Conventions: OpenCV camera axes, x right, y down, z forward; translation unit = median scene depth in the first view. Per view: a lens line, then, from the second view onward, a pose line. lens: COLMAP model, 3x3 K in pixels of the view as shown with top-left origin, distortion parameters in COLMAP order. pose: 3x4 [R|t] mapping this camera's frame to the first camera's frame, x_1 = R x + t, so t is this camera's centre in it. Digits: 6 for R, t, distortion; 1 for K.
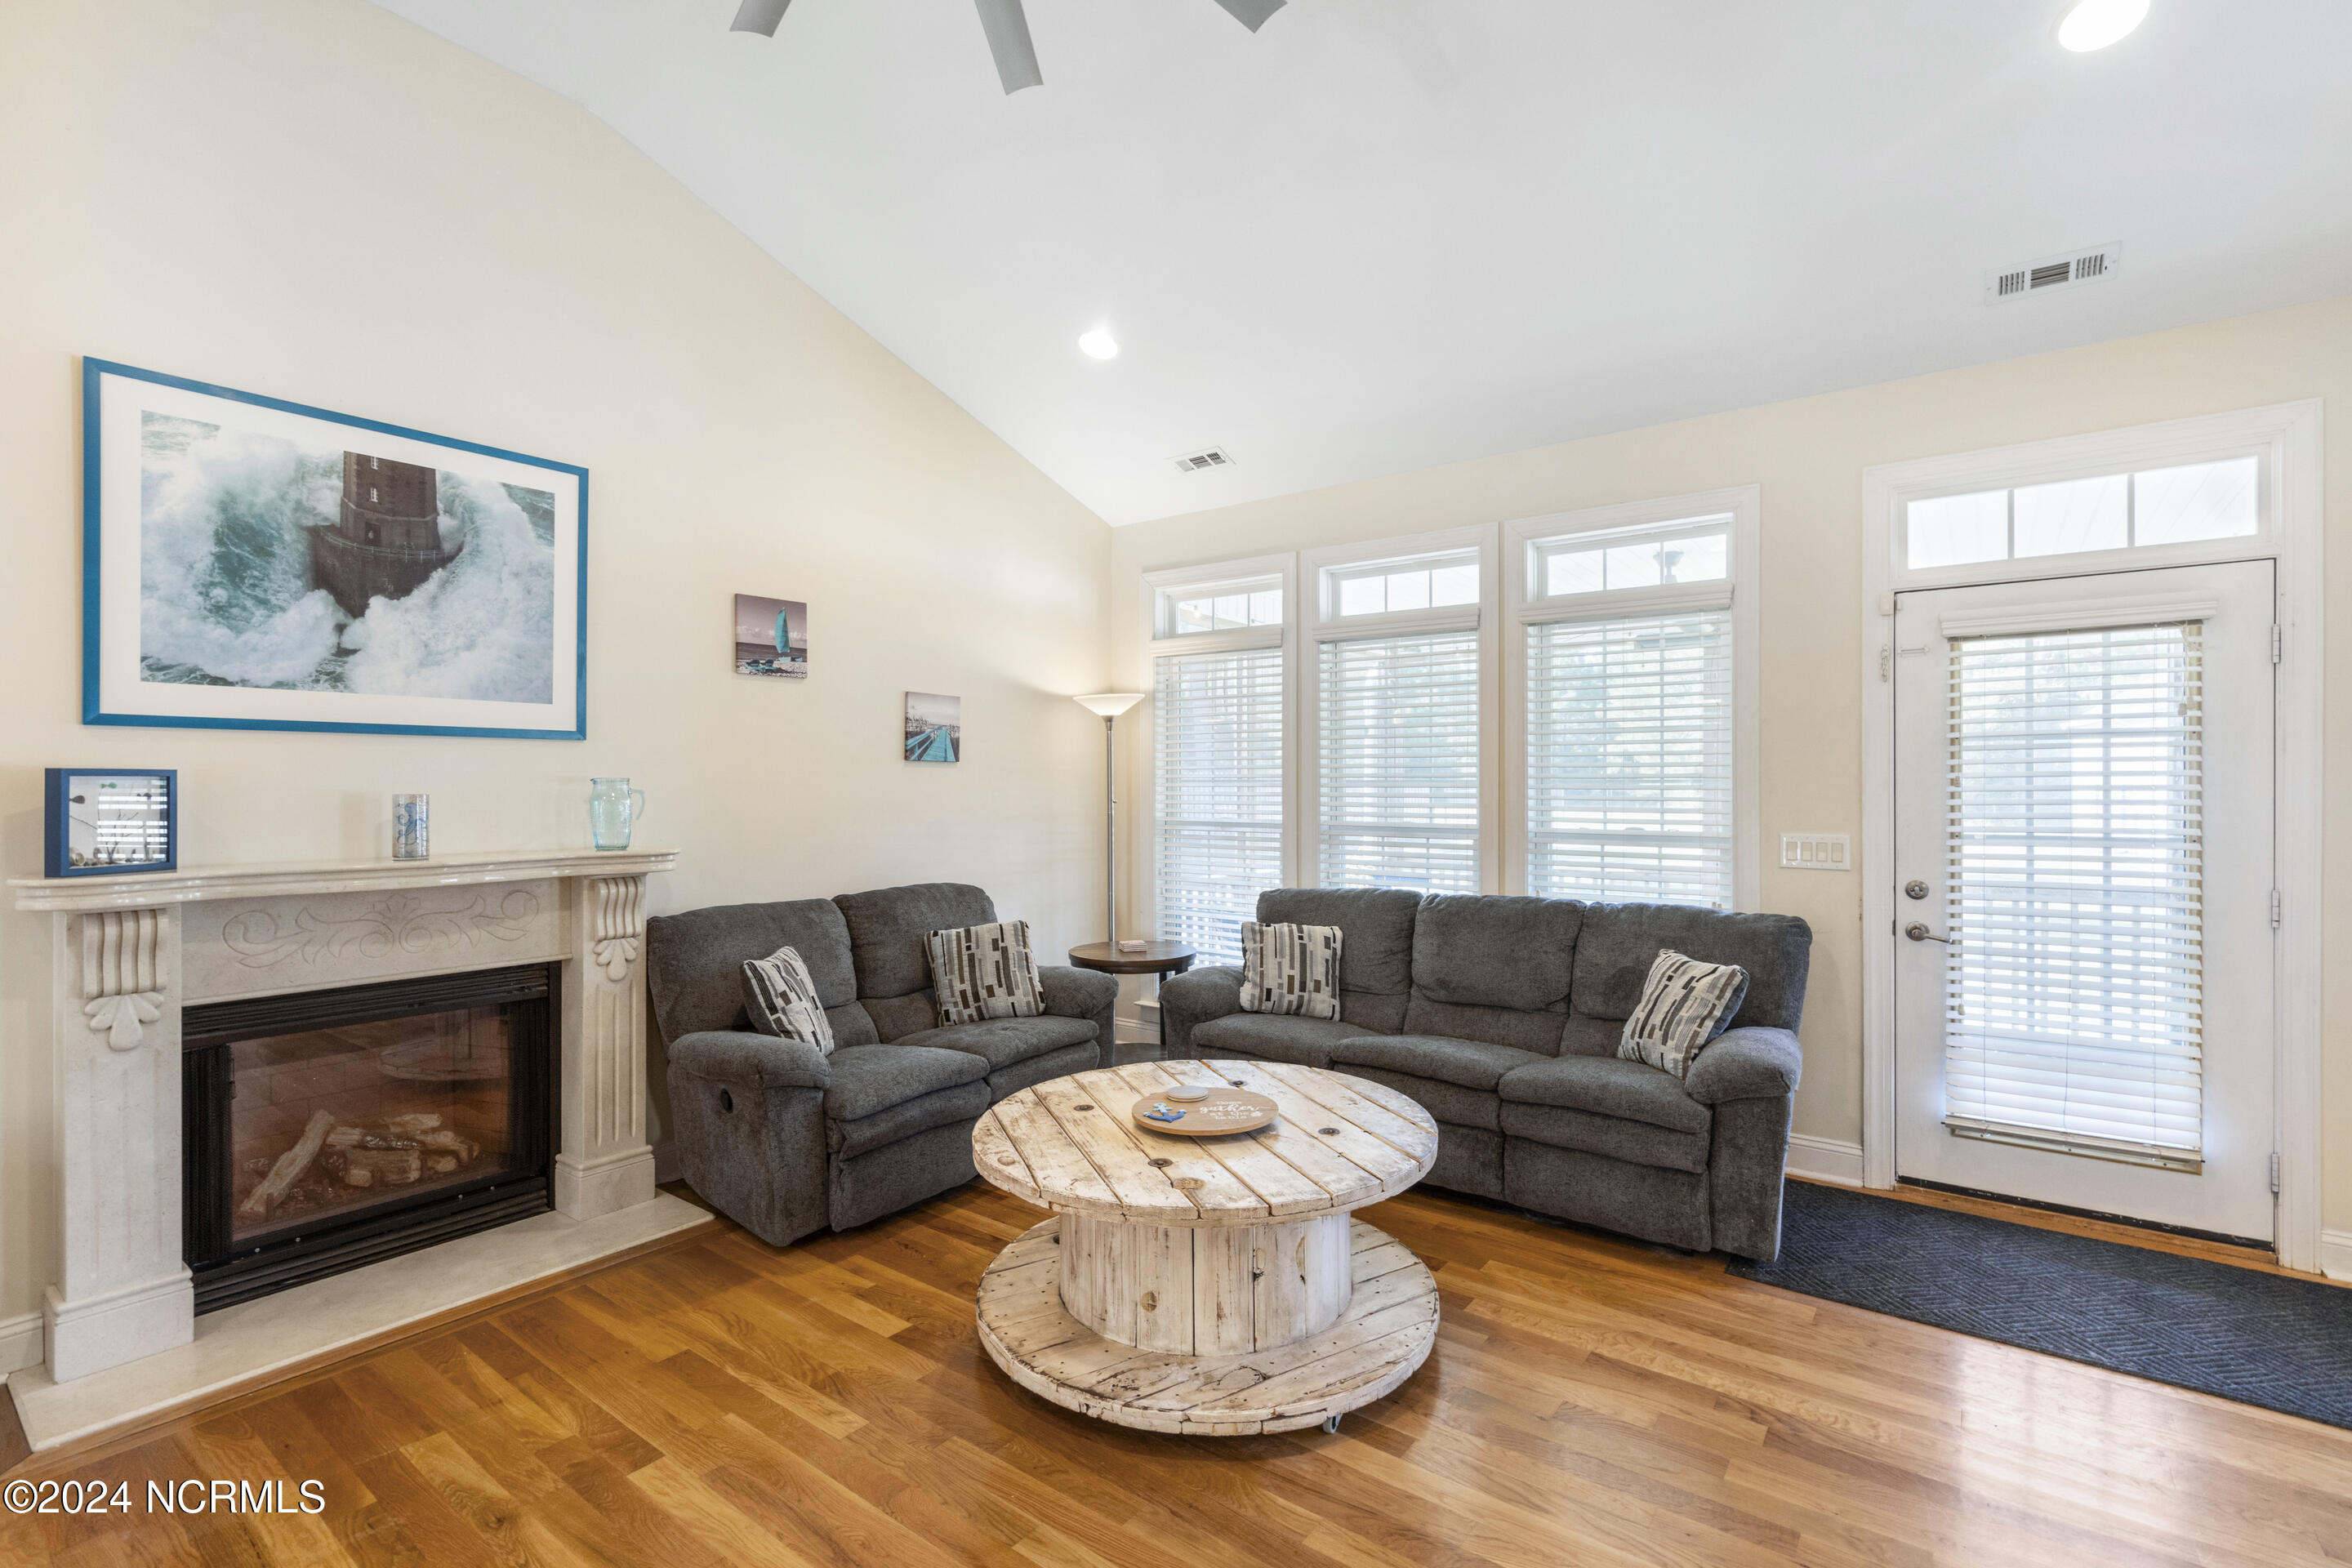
lens RADIAL K [[1062.2, 0, 1181.6], [0, 1062.2, 789.0], [0, 0, 1]] dist [-0.000521, 0.000139]
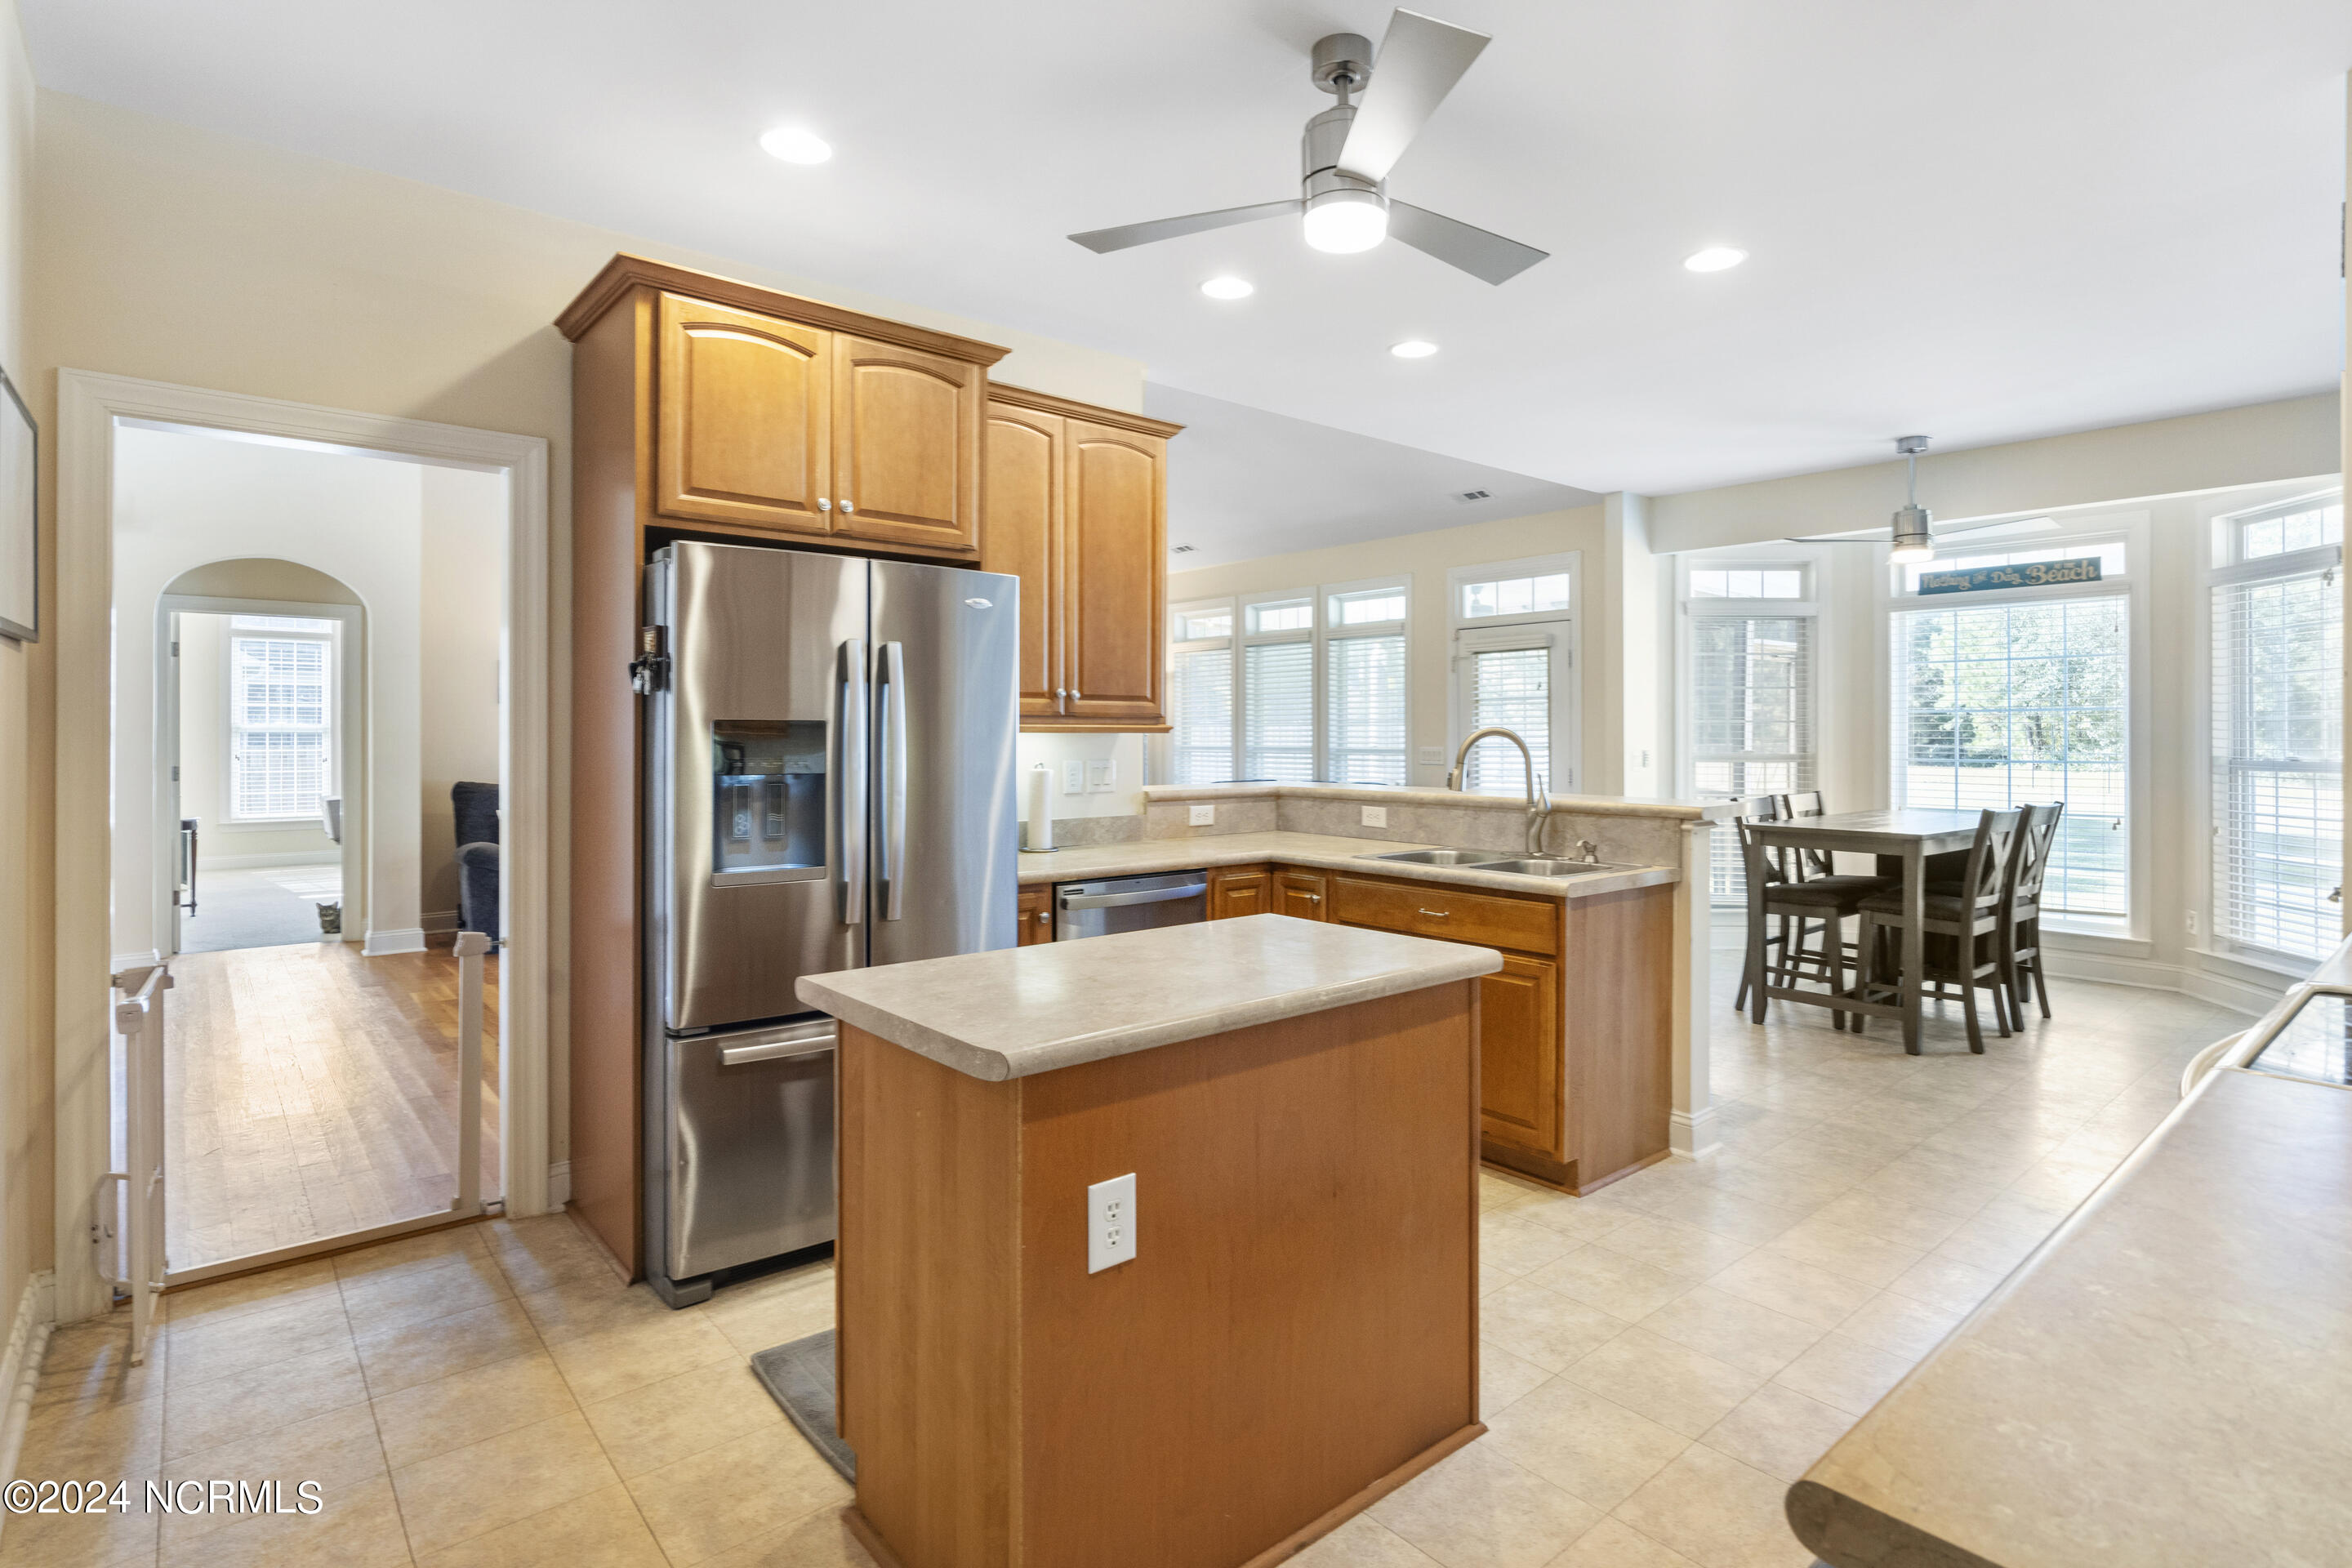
lens RADIAL K [[1184.4, 0, 1265.0], [0, 1184.4, 732.5], [0, 0, 1]] dist [-0.000161, 0.000038]
pose [[0.982367, 0.000319, -0.186961, 0.751458], [-0.002260, 0.999946, -0.010168, 0.041129], [0.186947, 0.010411, 0.982315, -1.366126]]
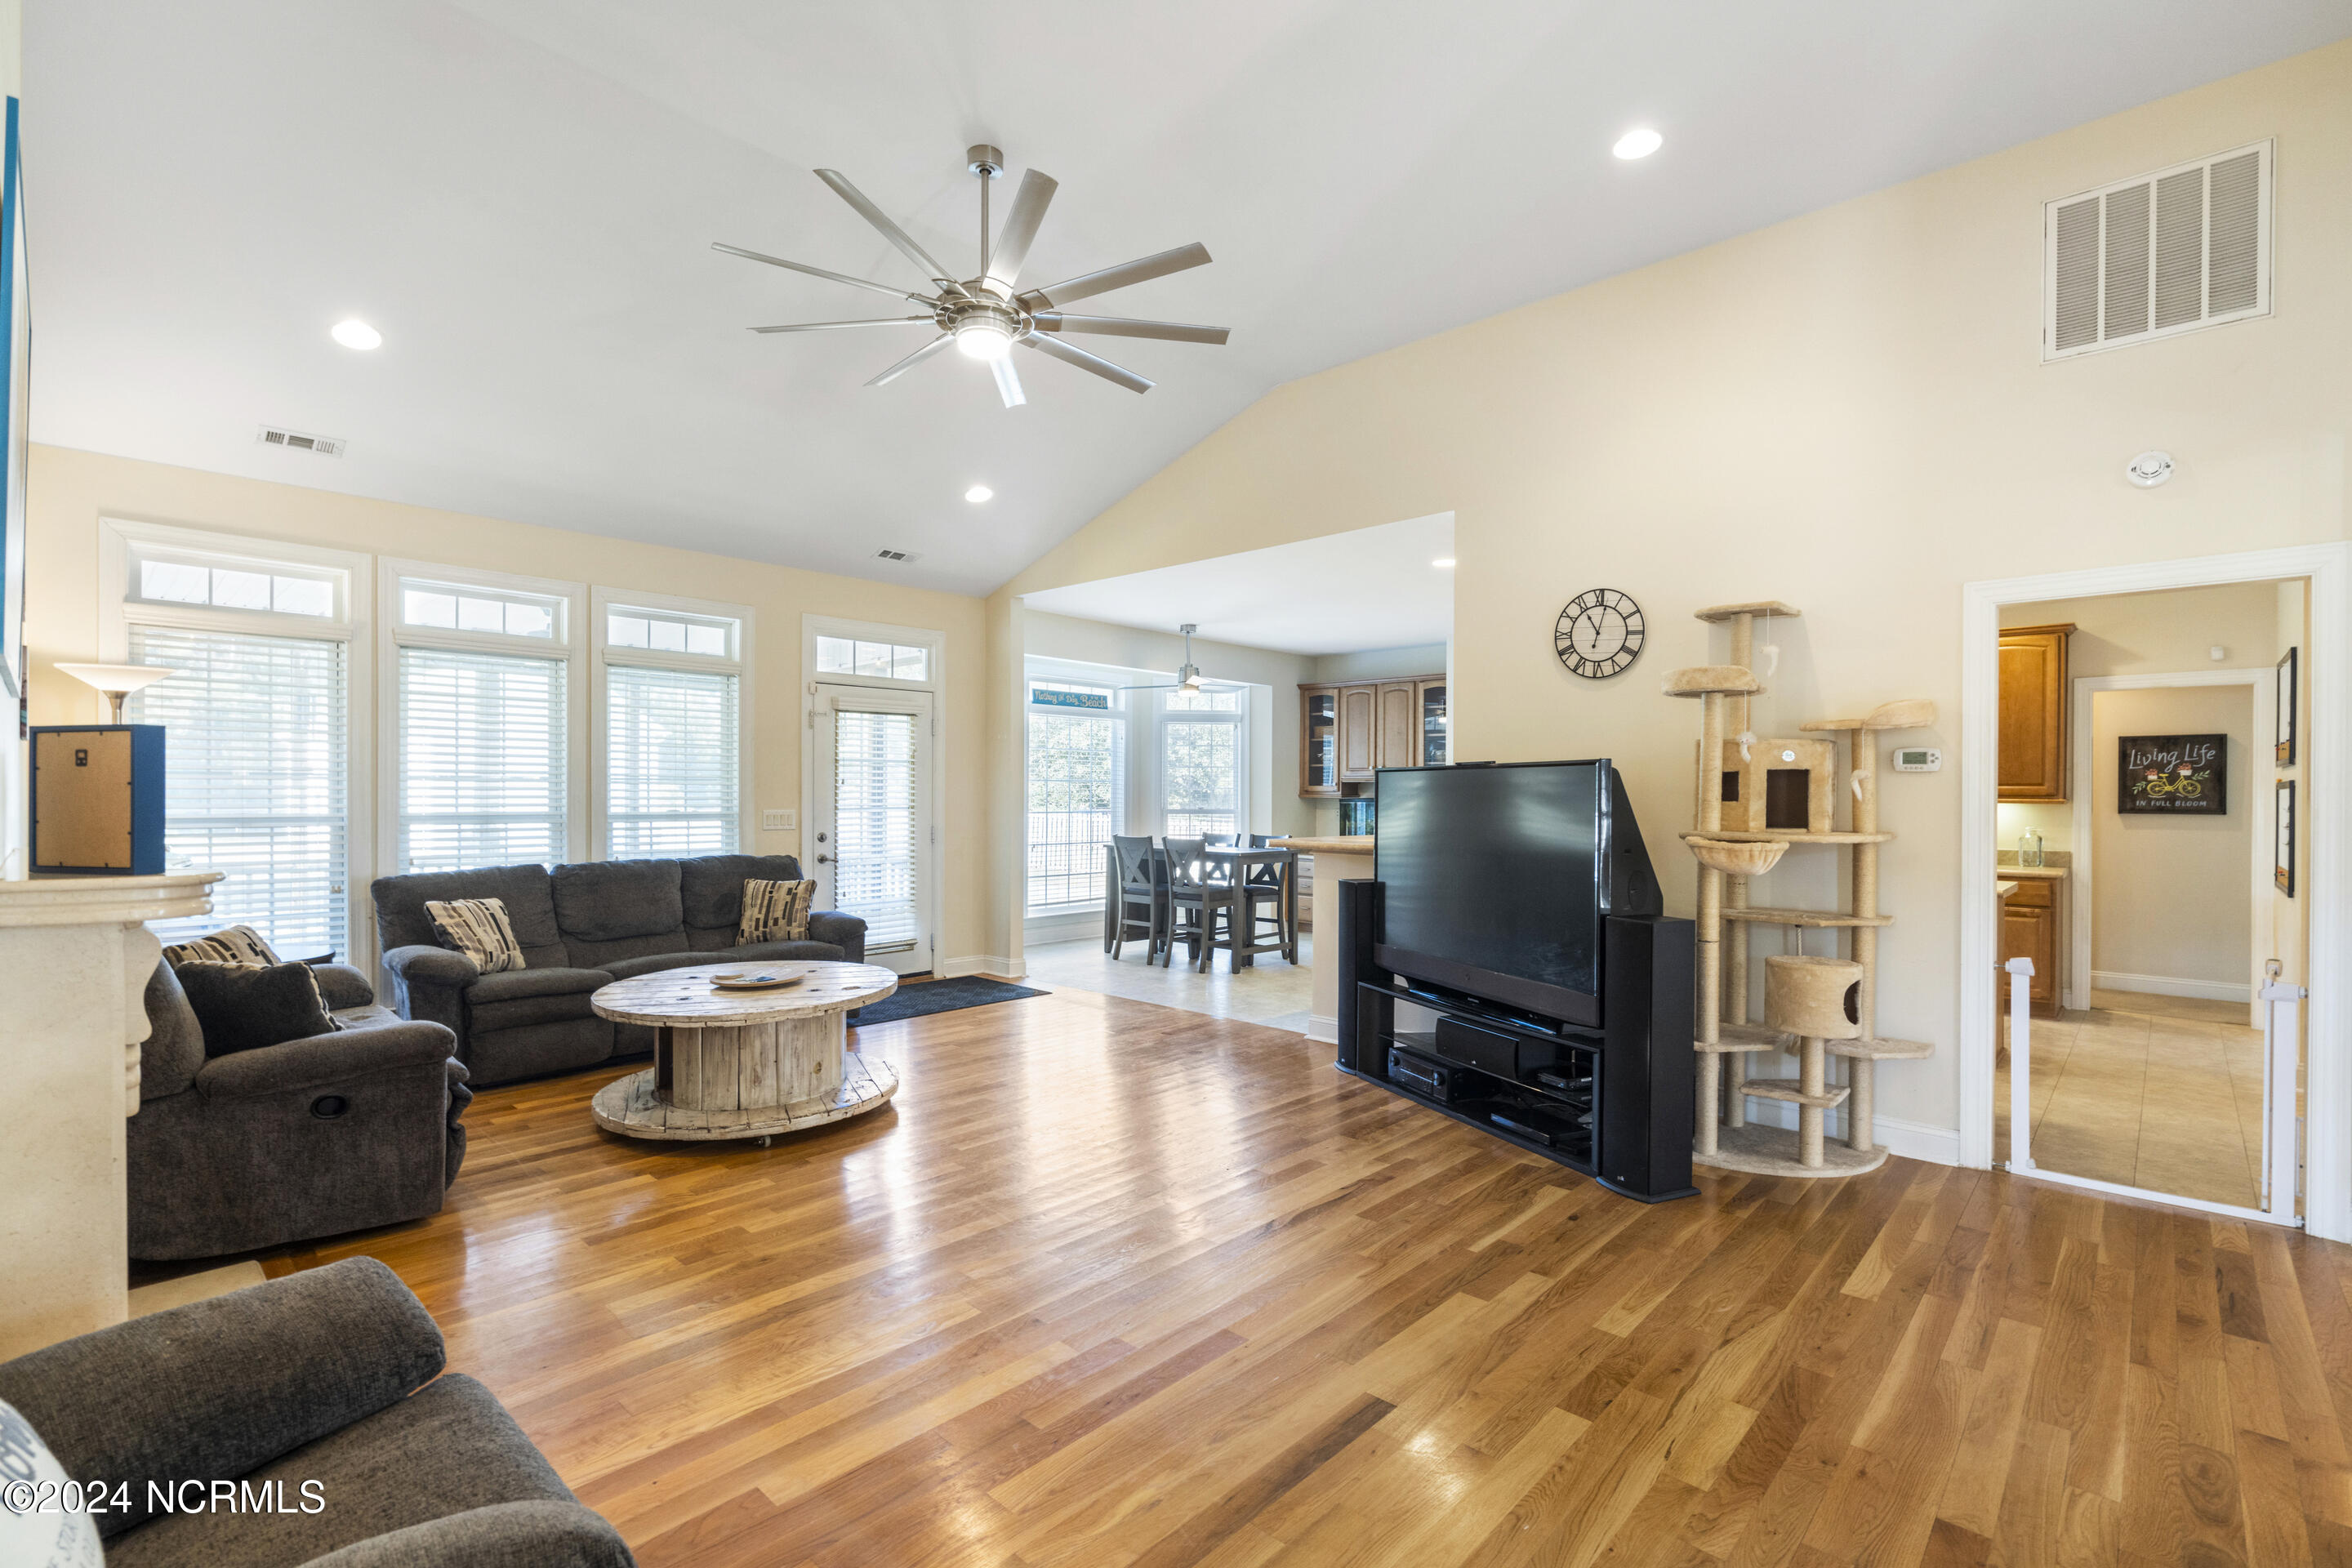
lens RADIAL K [[1057.2, 0, 1172.6], [0, 1057.2, 806.2], [0, 0, 1]] dist [-0.000835, 0.000104]
pose [[0.112681, -0.010780, 0.993573, -1.173727], [0.002835, 0.999941, 0.010527, 0.020454], [-0.993627, 0.001630, 0.112705, 0.147456]]
